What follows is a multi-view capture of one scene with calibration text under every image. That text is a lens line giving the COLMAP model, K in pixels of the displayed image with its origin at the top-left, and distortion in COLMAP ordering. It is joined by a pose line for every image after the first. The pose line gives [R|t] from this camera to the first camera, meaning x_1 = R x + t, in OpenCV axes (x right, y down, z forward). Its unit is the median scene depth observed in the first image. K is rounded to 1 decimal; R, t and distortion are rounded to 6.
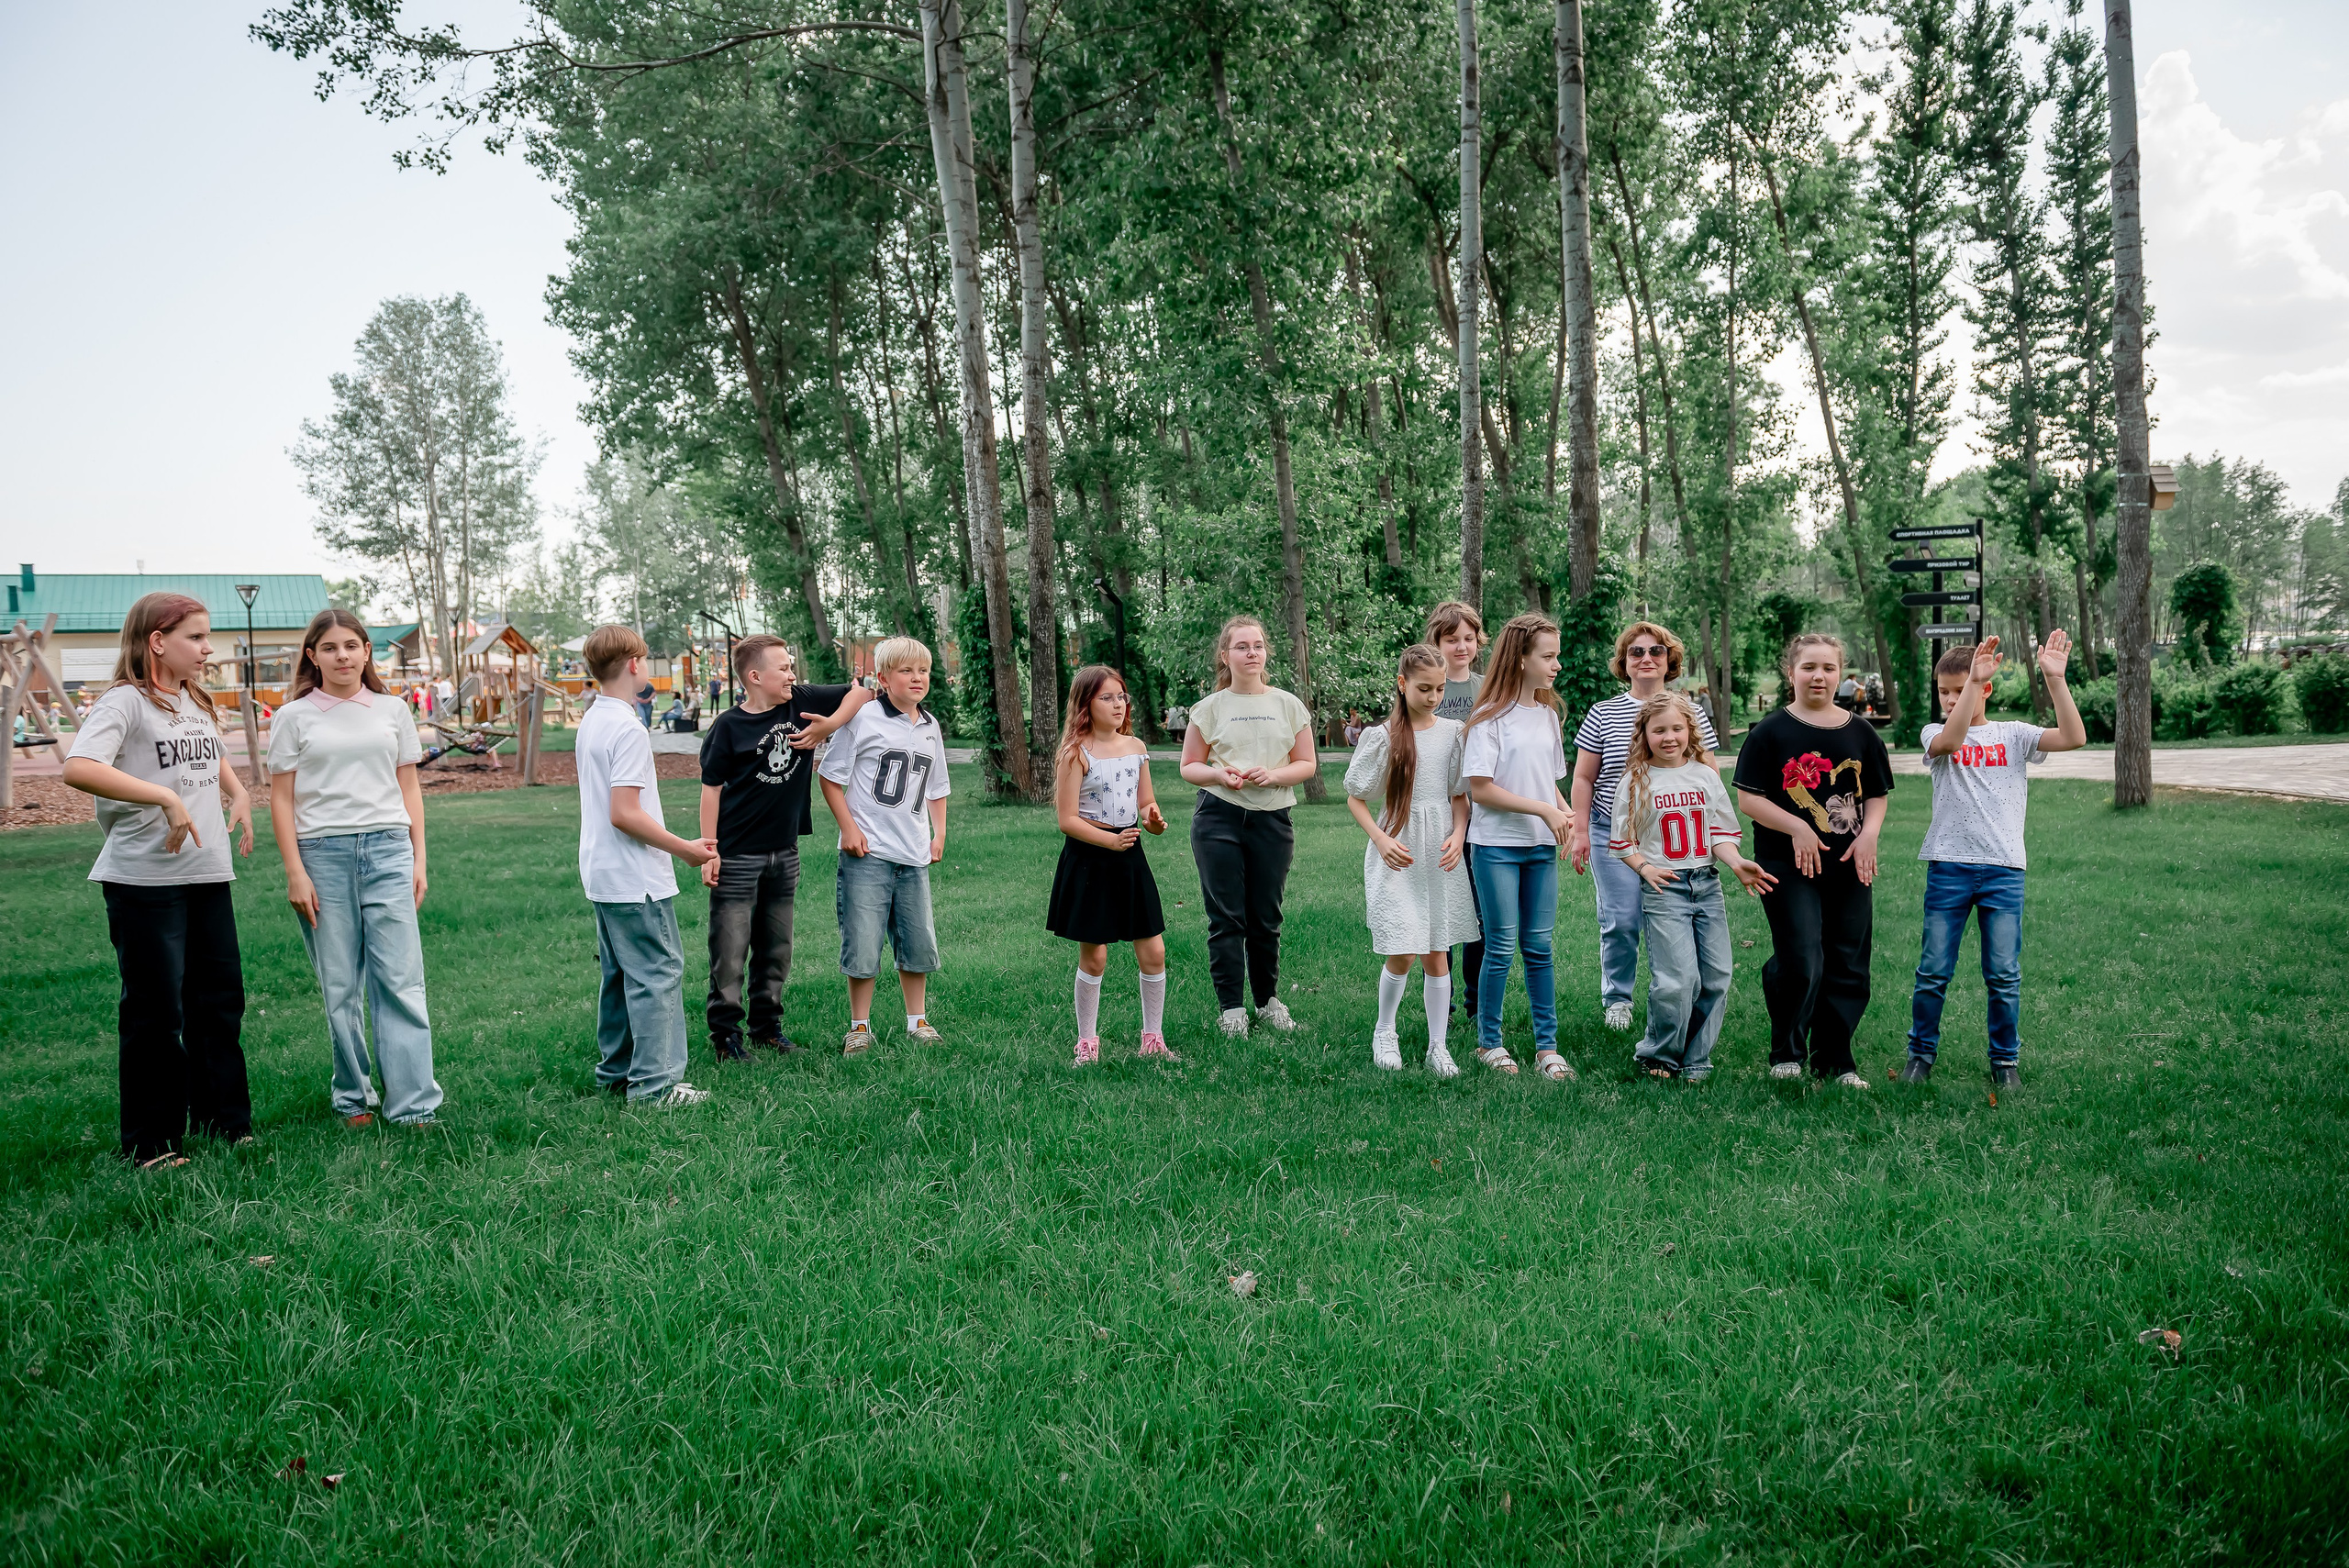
lens RADIAL K [[1676.0, 0, 1174.5], [0, 1676.0, 784.0], [0, 0, 1]] dist [-0.000129, -0.030673]
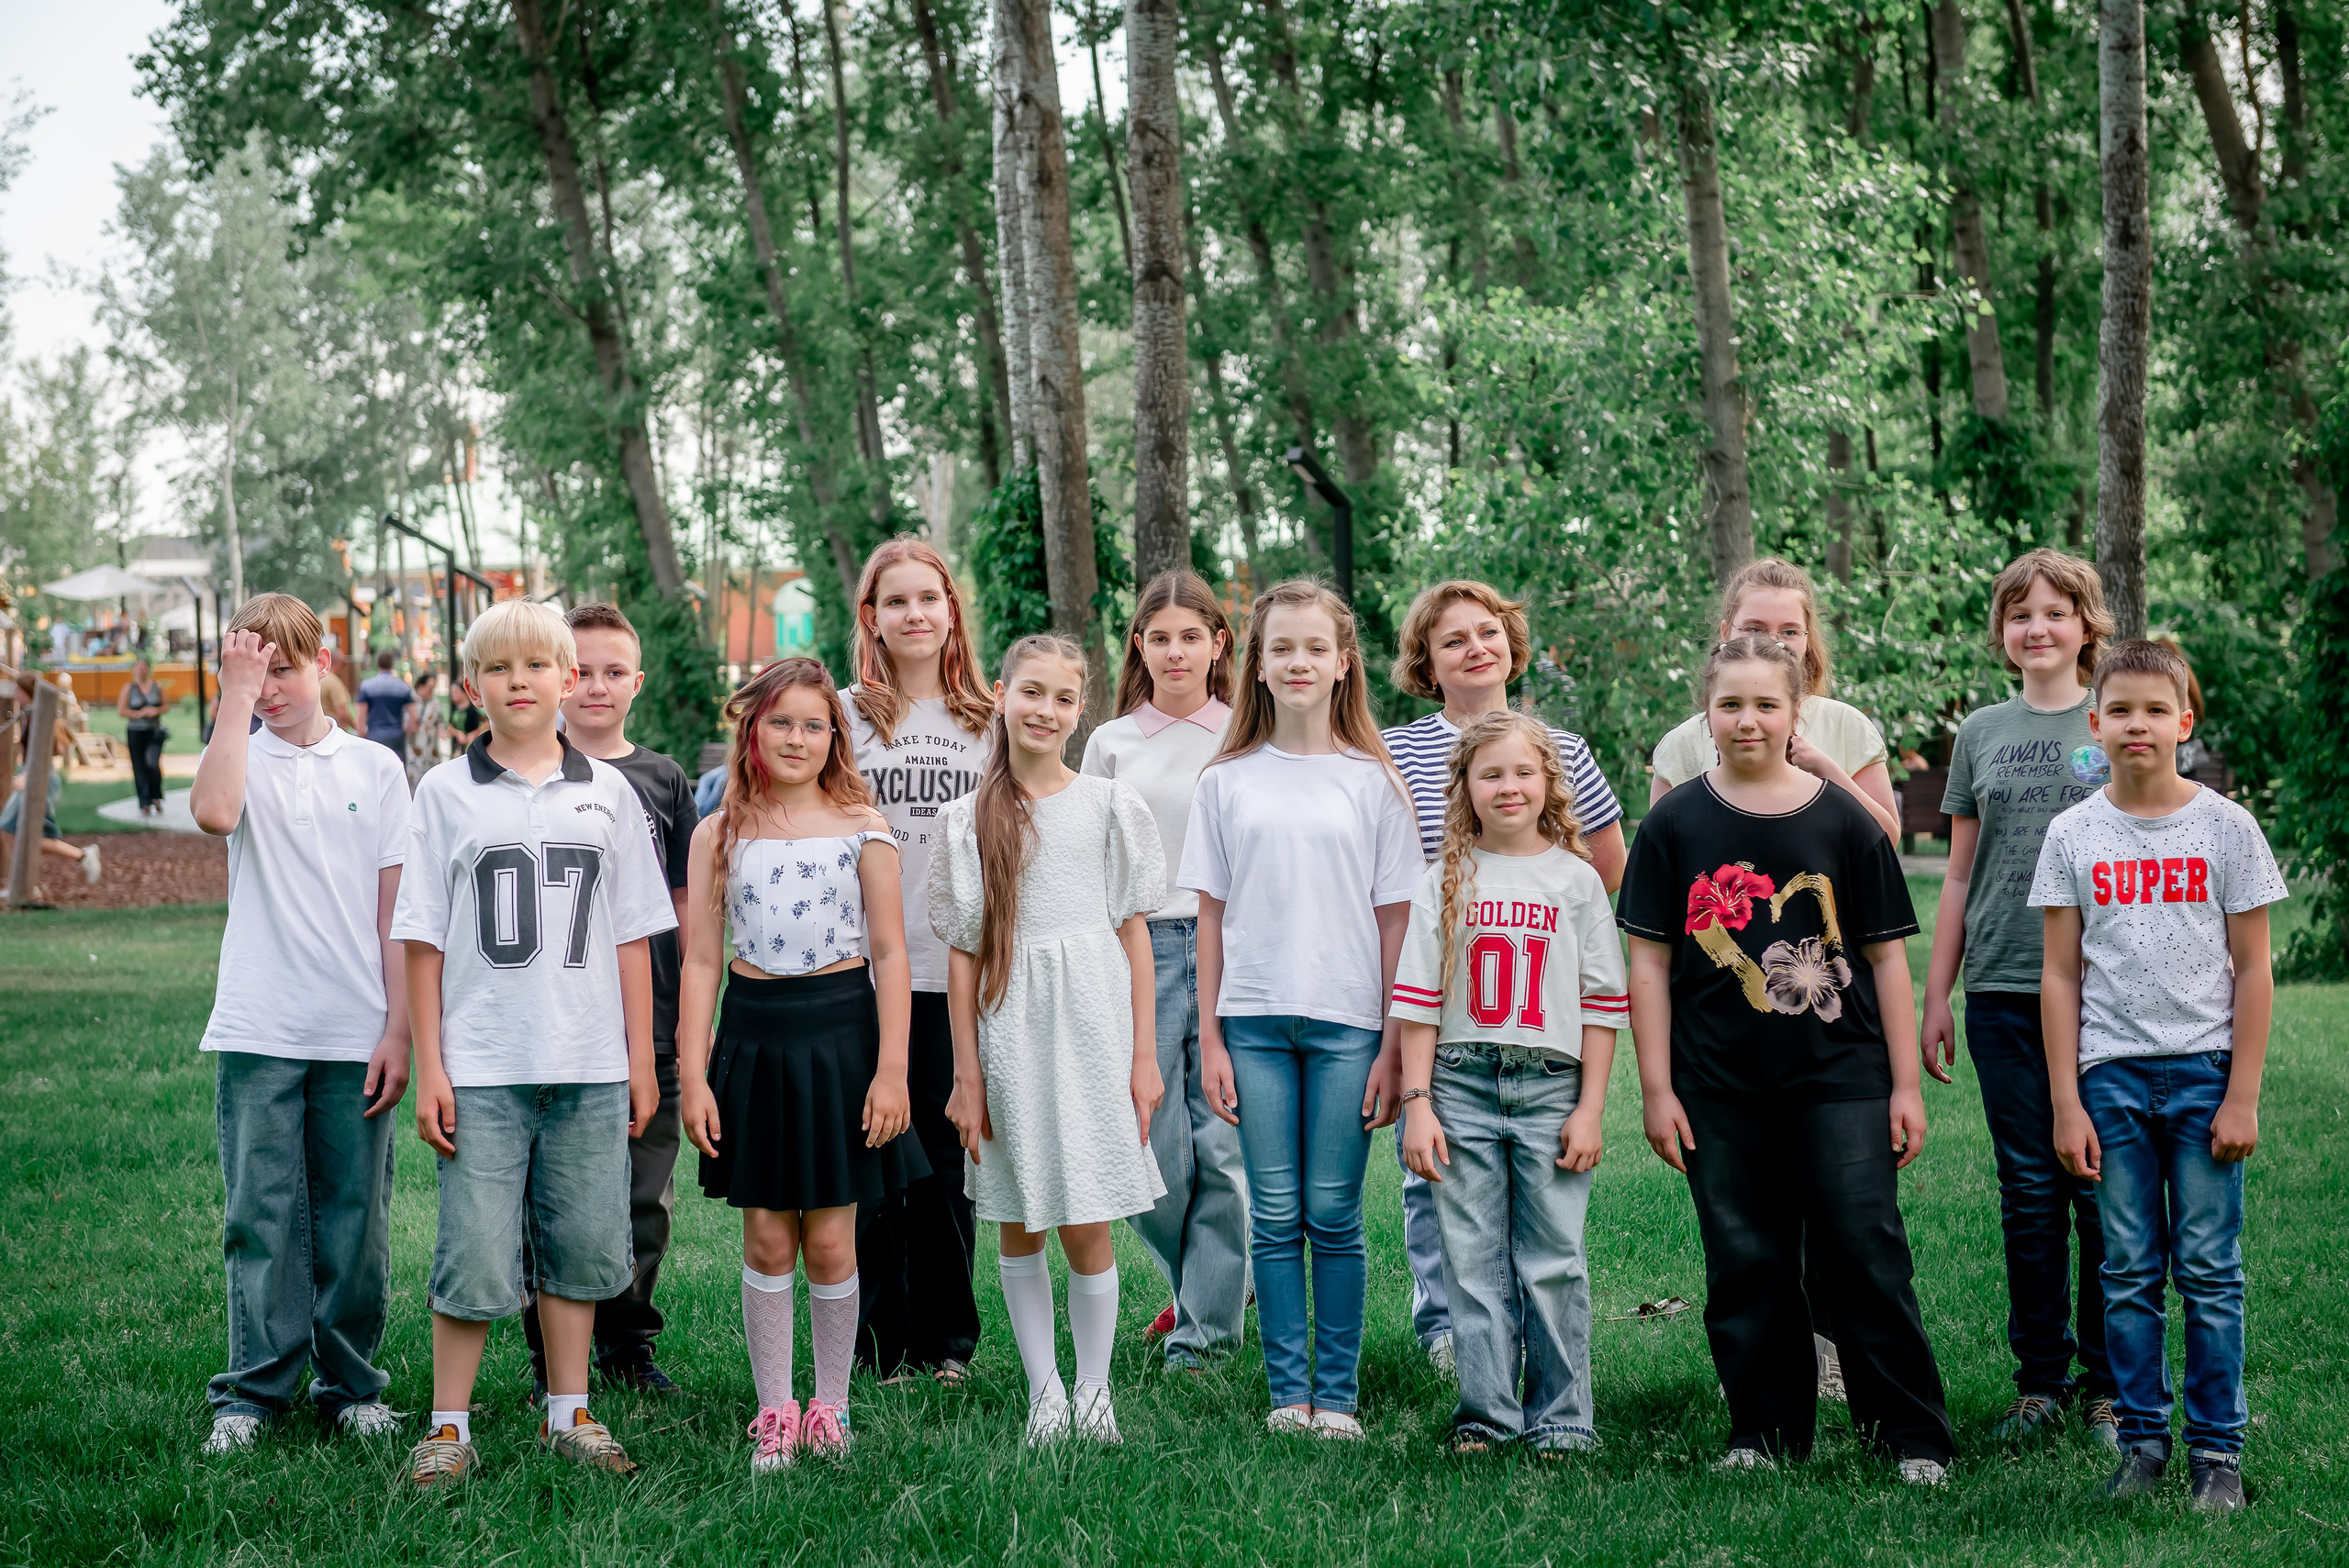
lens RADIAL K [[4131.9, 0, 1172.6], [0, 4131.9, 837.2], [0, 0, 1]] dist [0.038596, 0.137213]
pose [[0.996888, 0.008976, -0.078322, 0.007149], [-0.010718, 0.999704, -0.021843, 0.002415], [0.078103, 0.022614, 0.996689, -0.067907]]
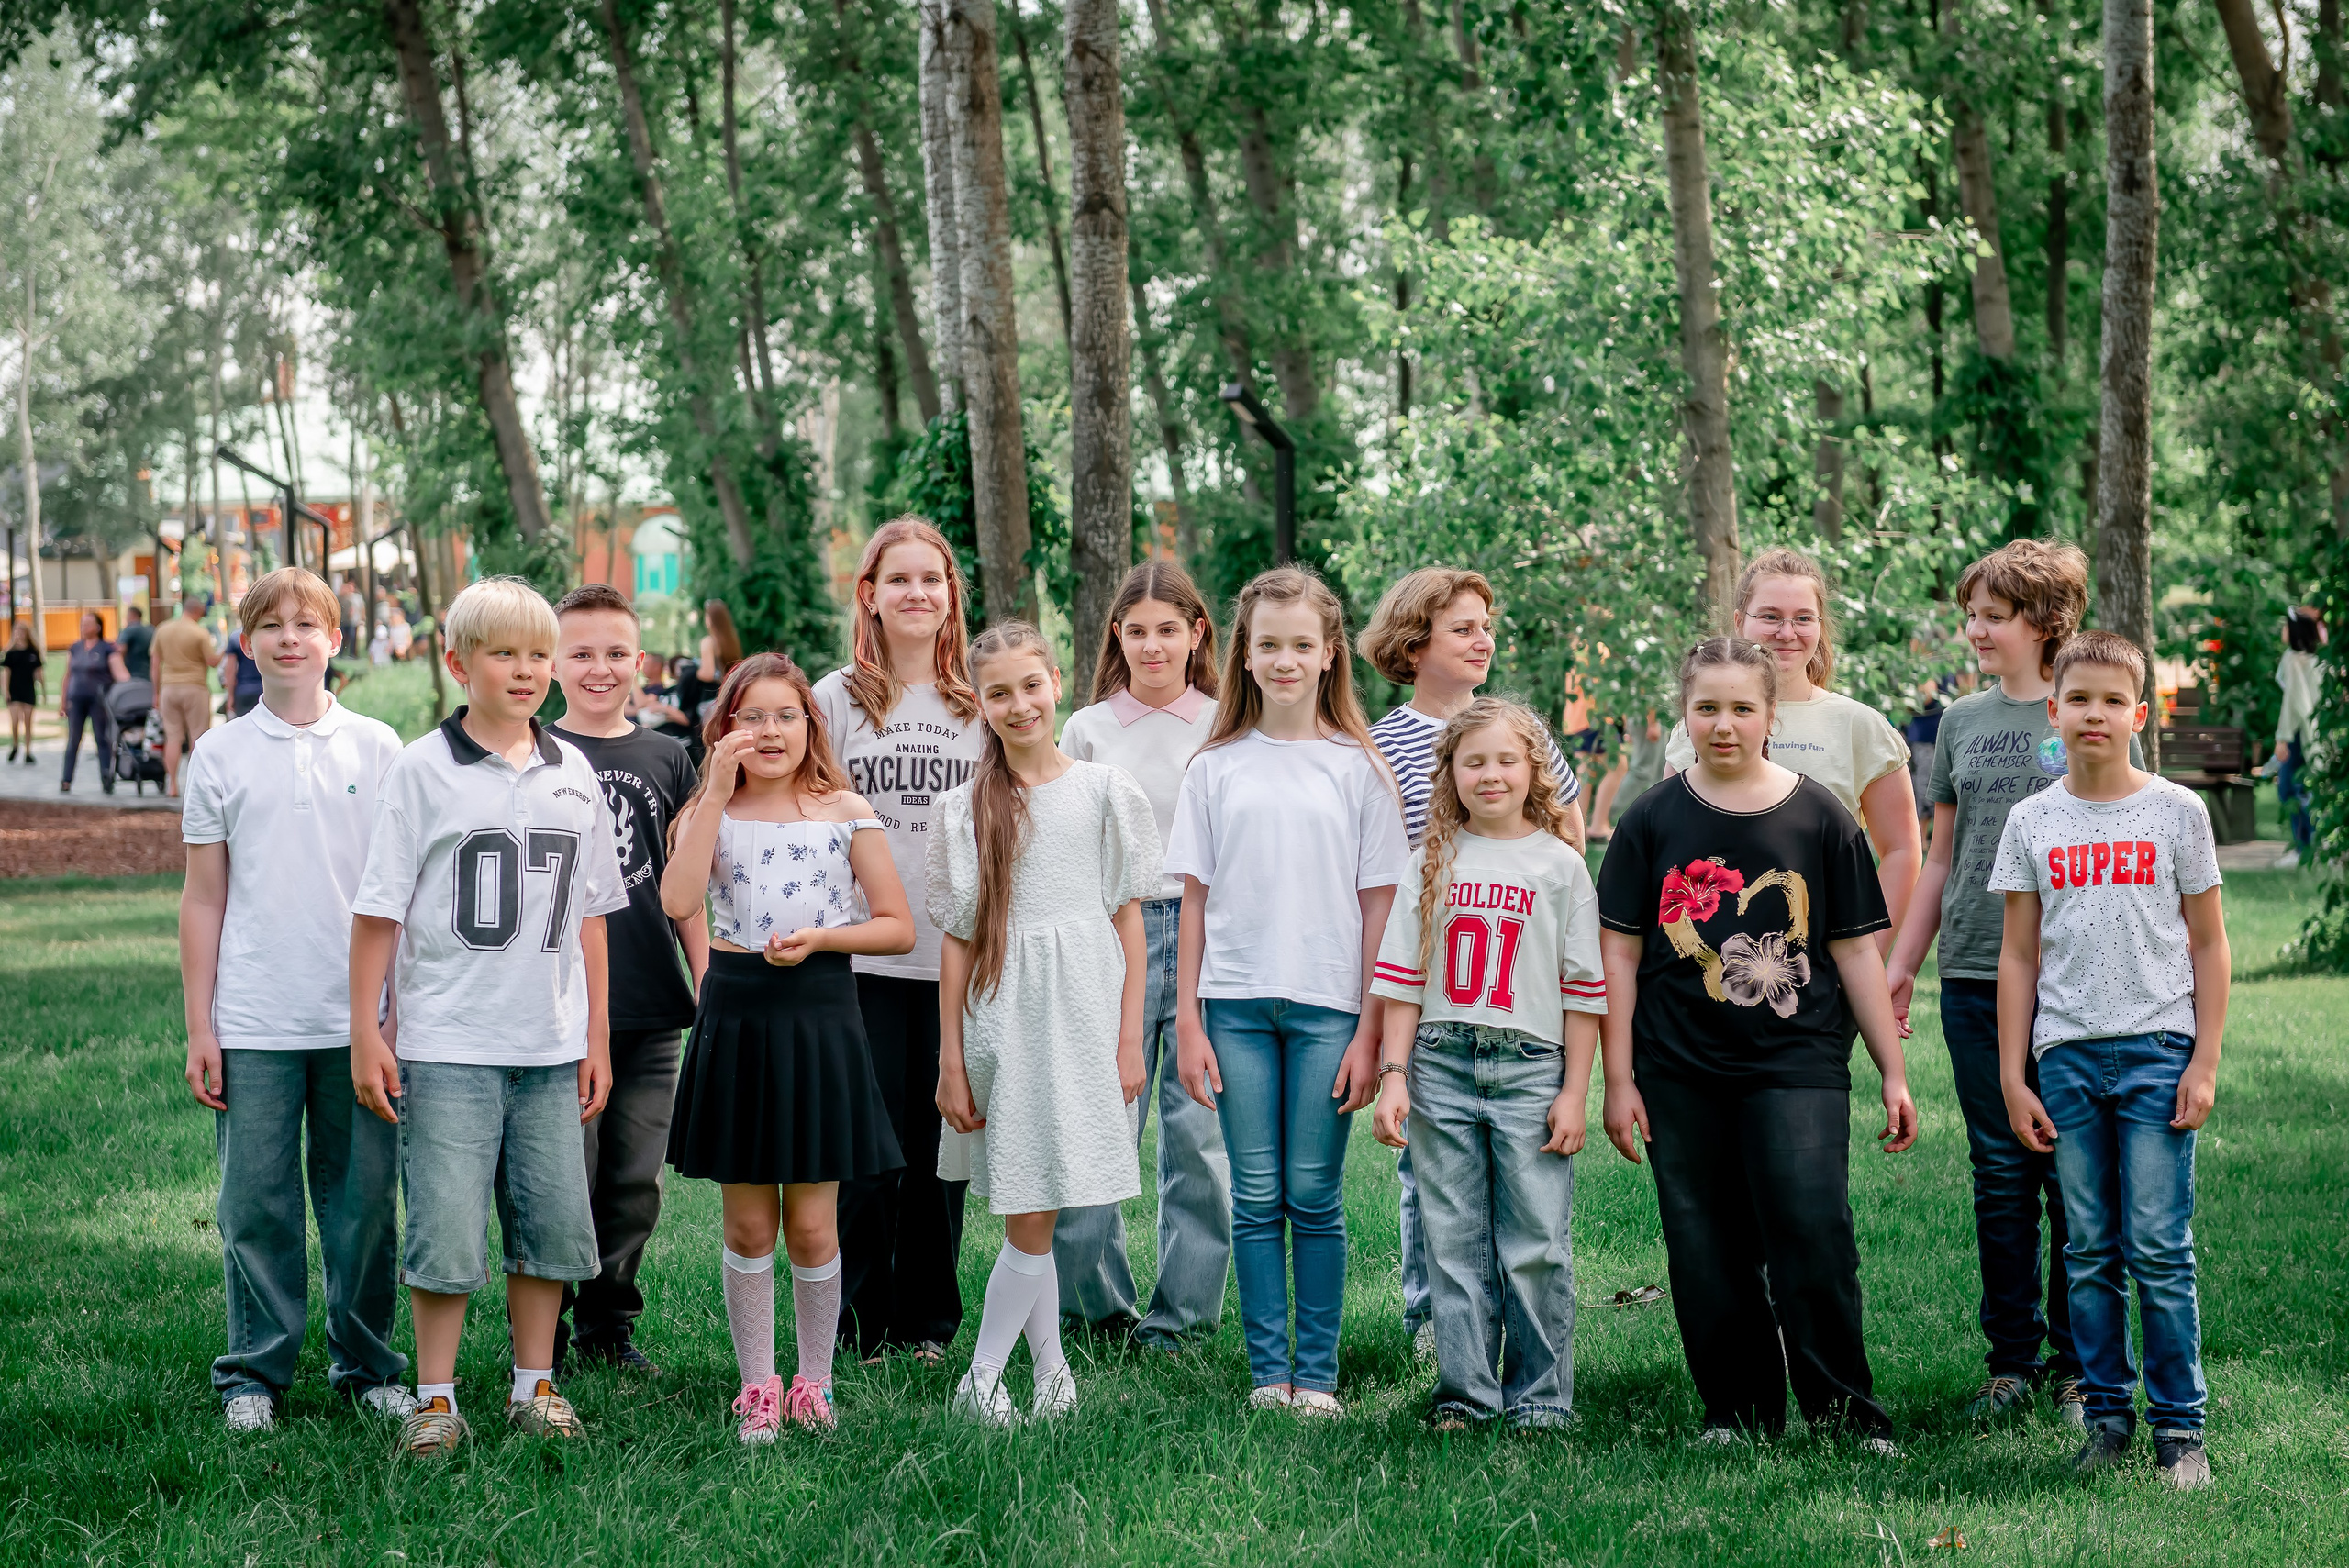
lens RADIAL K [[4745.7, 0, 1174.5], [0, 4745.7, 784.0], [0, 0, 1]] dist [0.015836, 0.005273]
pose [[0.998311, 0.014819, -0.056182, 0.004450], [-0.016361, 0.999499, -0.027092, 0.002607], [0.055753, 0.027966, 0.998053, -0.113388]]
